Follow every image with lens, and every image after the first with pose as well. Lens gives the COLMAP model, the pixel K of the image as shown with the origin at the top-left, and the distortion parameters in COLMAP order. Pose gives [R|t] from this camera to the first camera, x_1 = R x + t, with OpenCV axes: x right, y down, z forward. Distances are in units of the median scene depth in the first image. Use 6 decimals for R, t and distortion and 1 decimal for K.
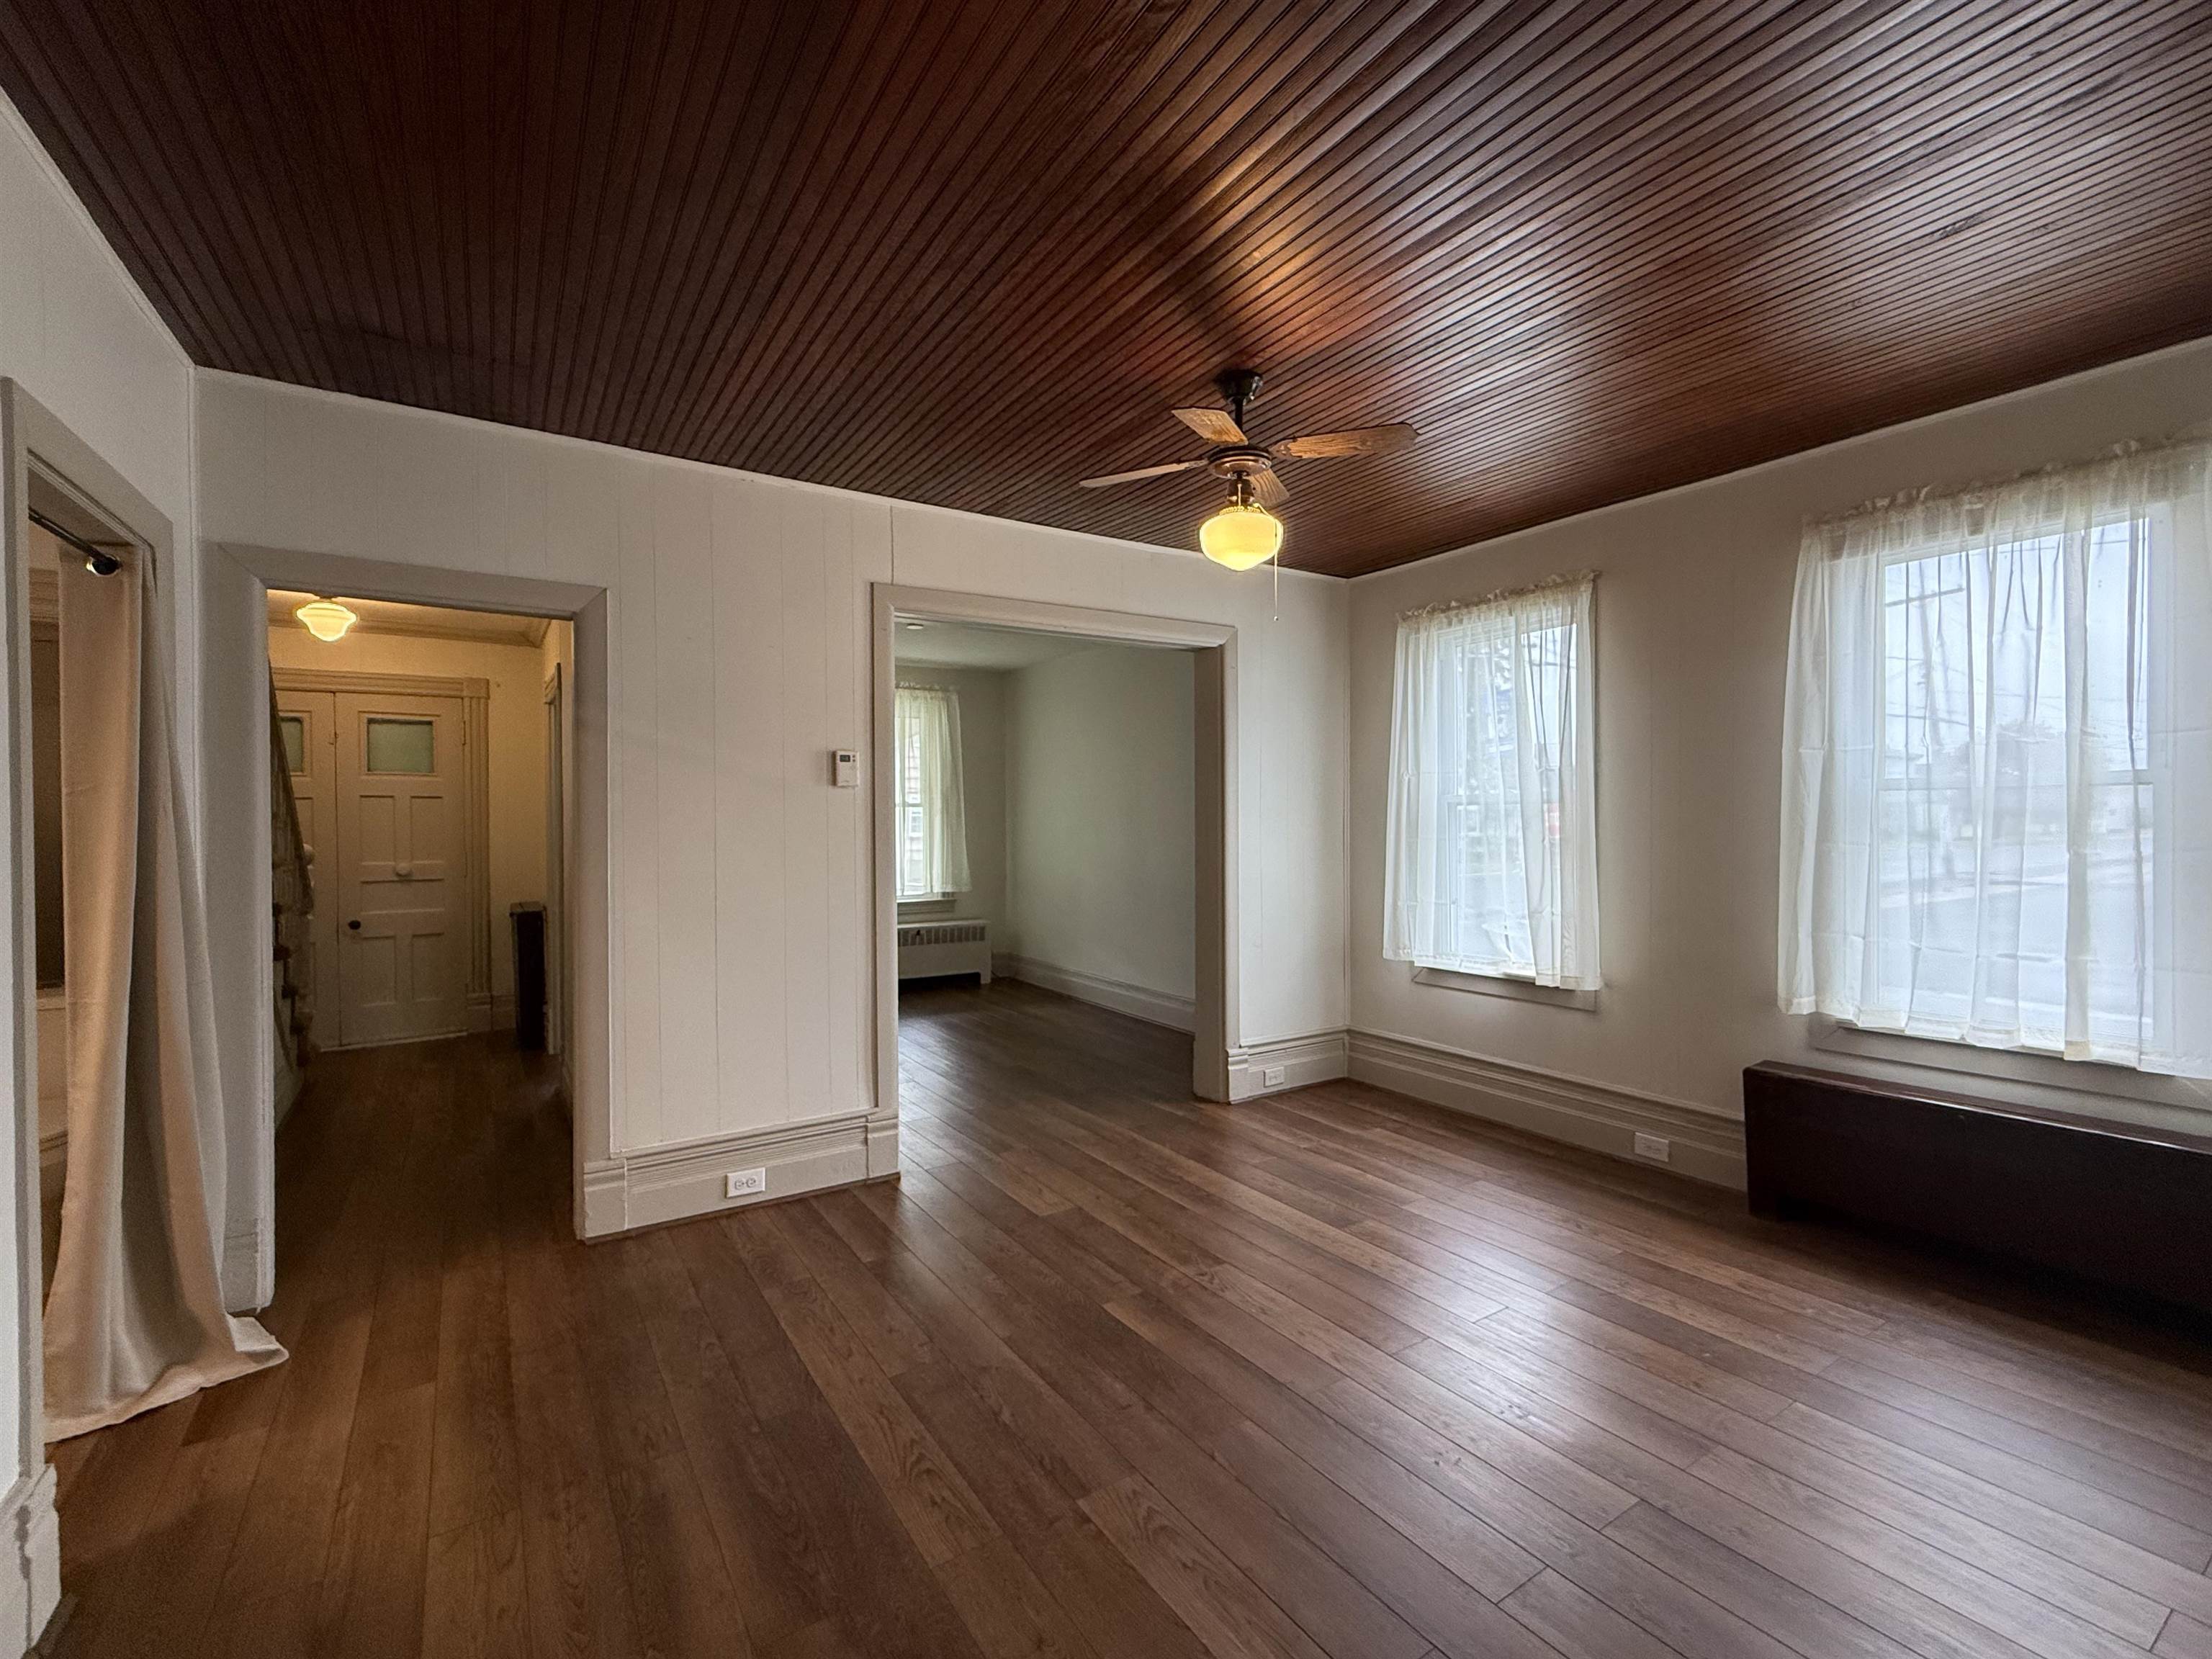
lens RADIAL K [[978.8, 0, 1109.5], [0, 978.8, 831.6], [0, 0, 1]] dist [0.017678, 0.000067]
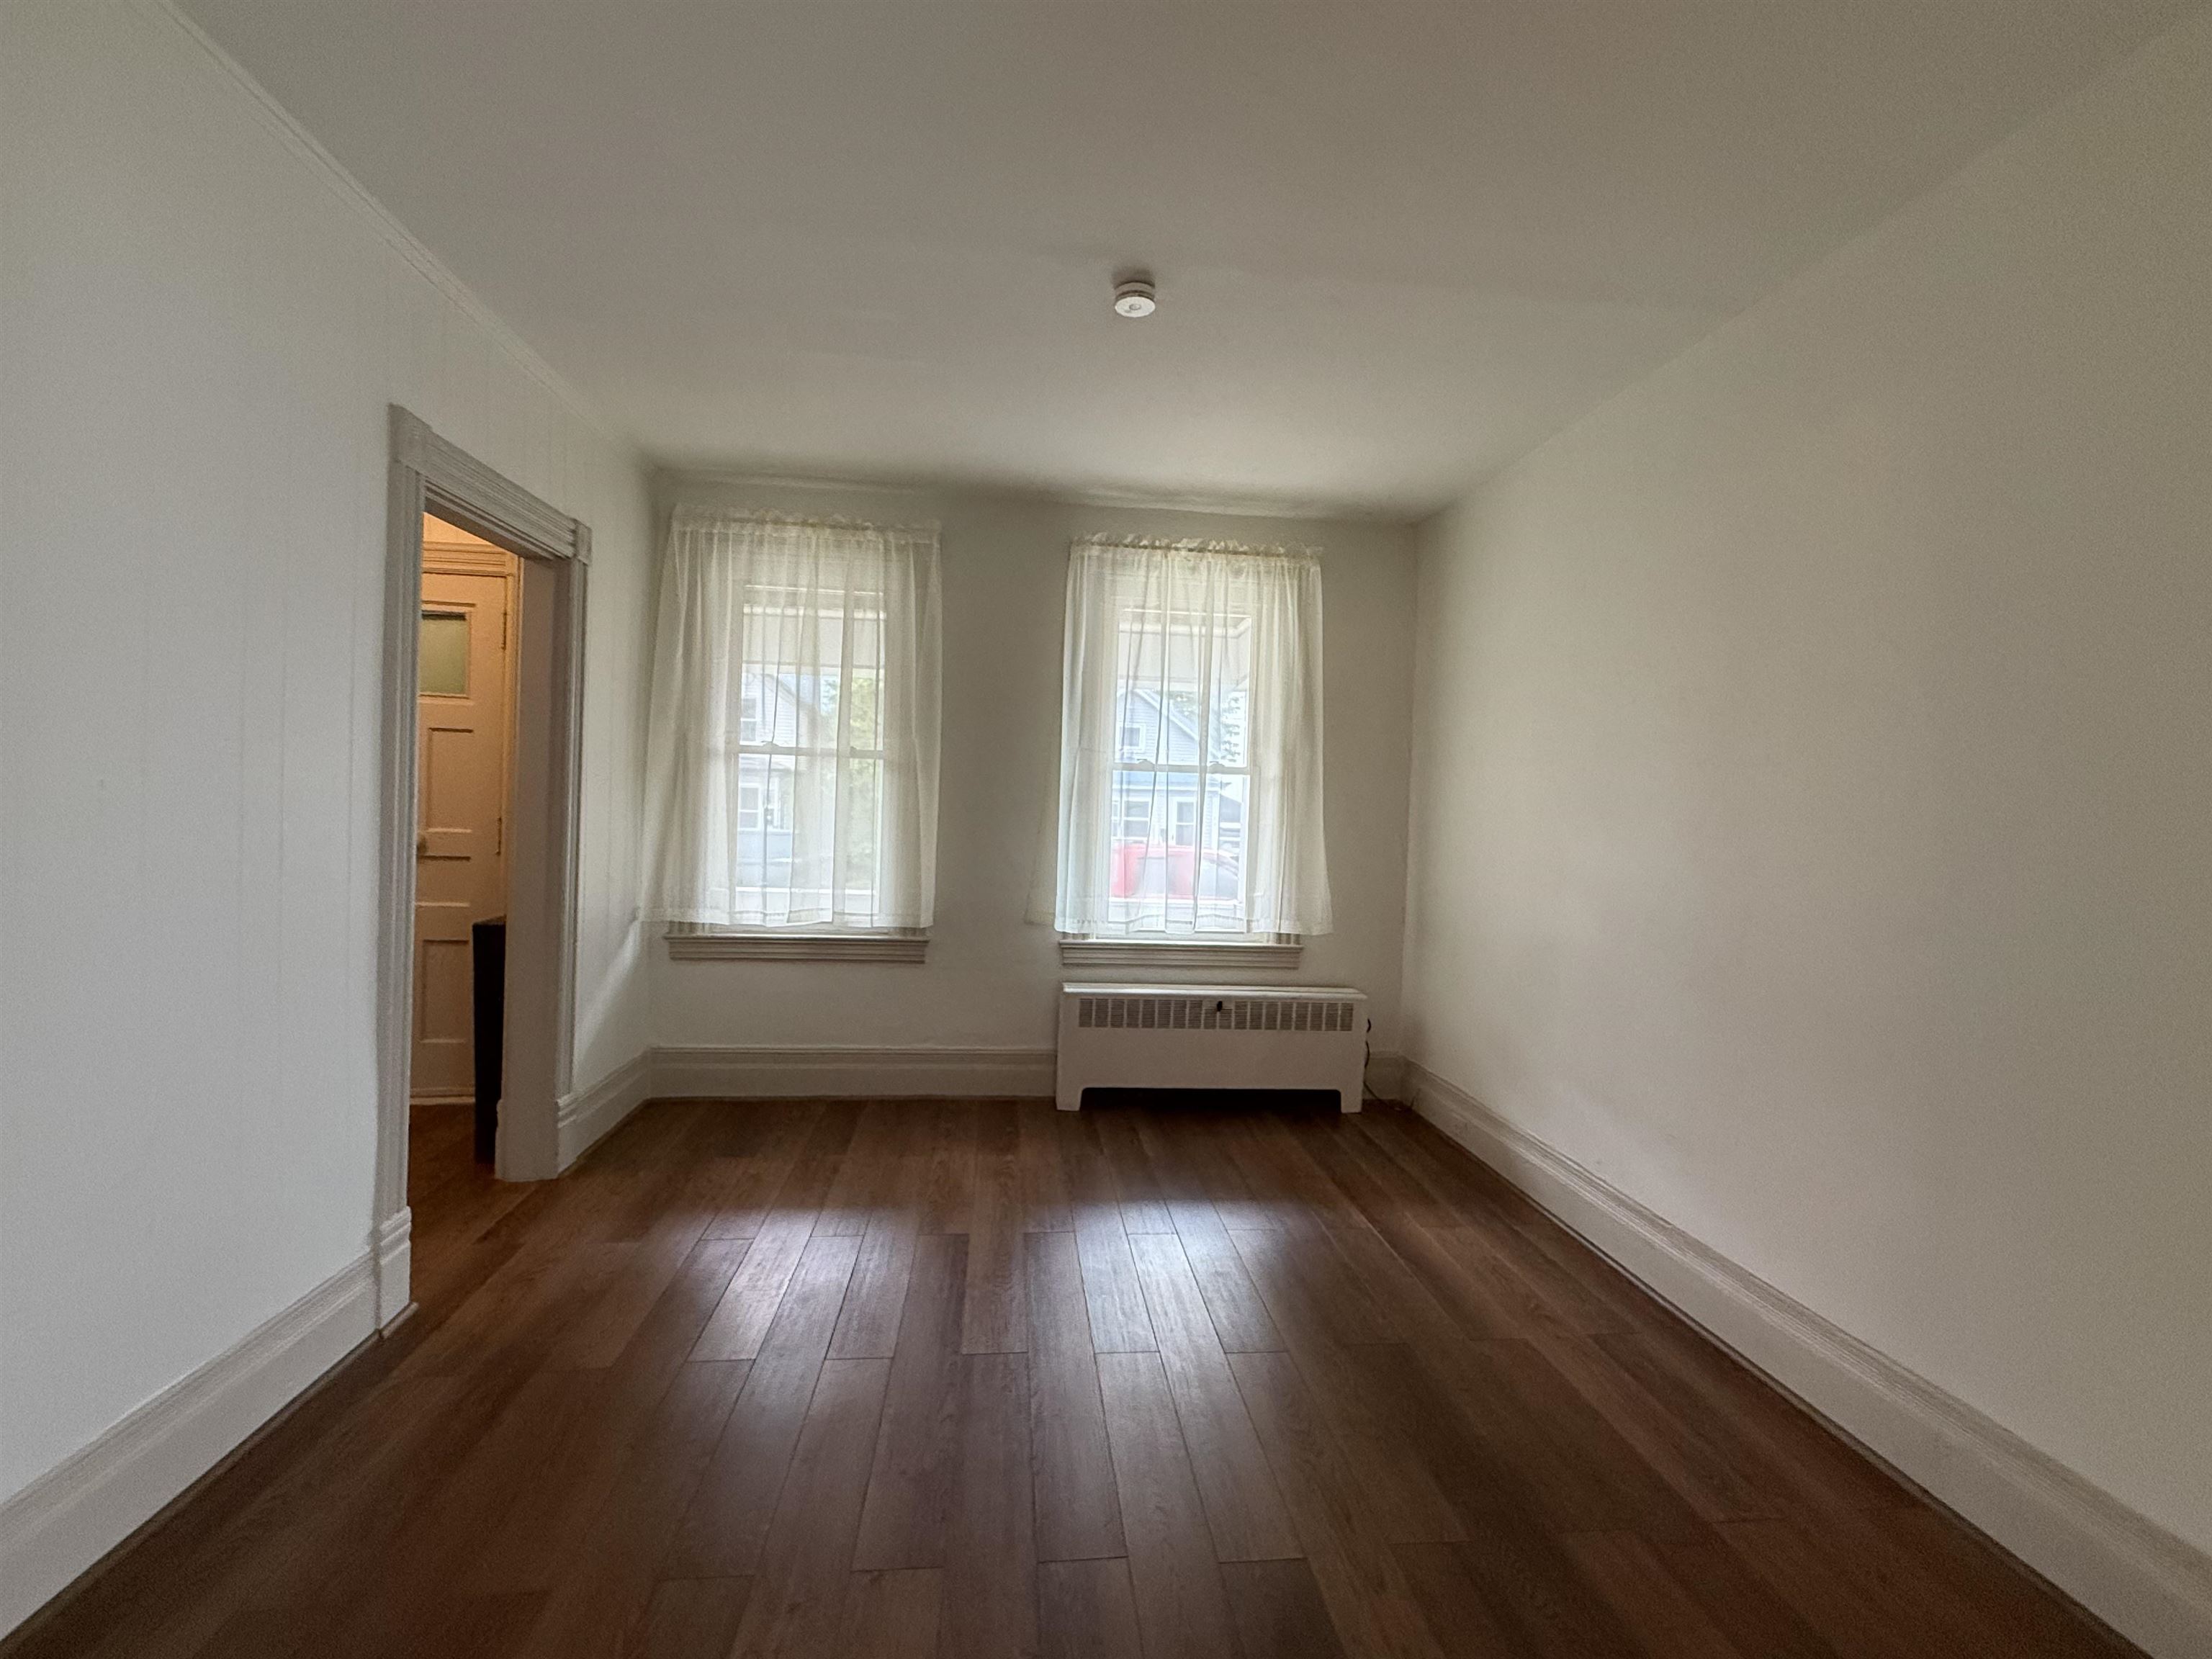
lens RADIAL K [[974.3, 0, 1106.5], [0, 974.3, 830.5], [0, 0, 1]] dist [0.003247, 0.000287]
pose [[0.891649, 0.043817, -0.450601, -0.026608], [-0.043084, 0.999001, 0.011890, 0.006371], [0.450672, 0.008812, 0.892646, 0.913102]]
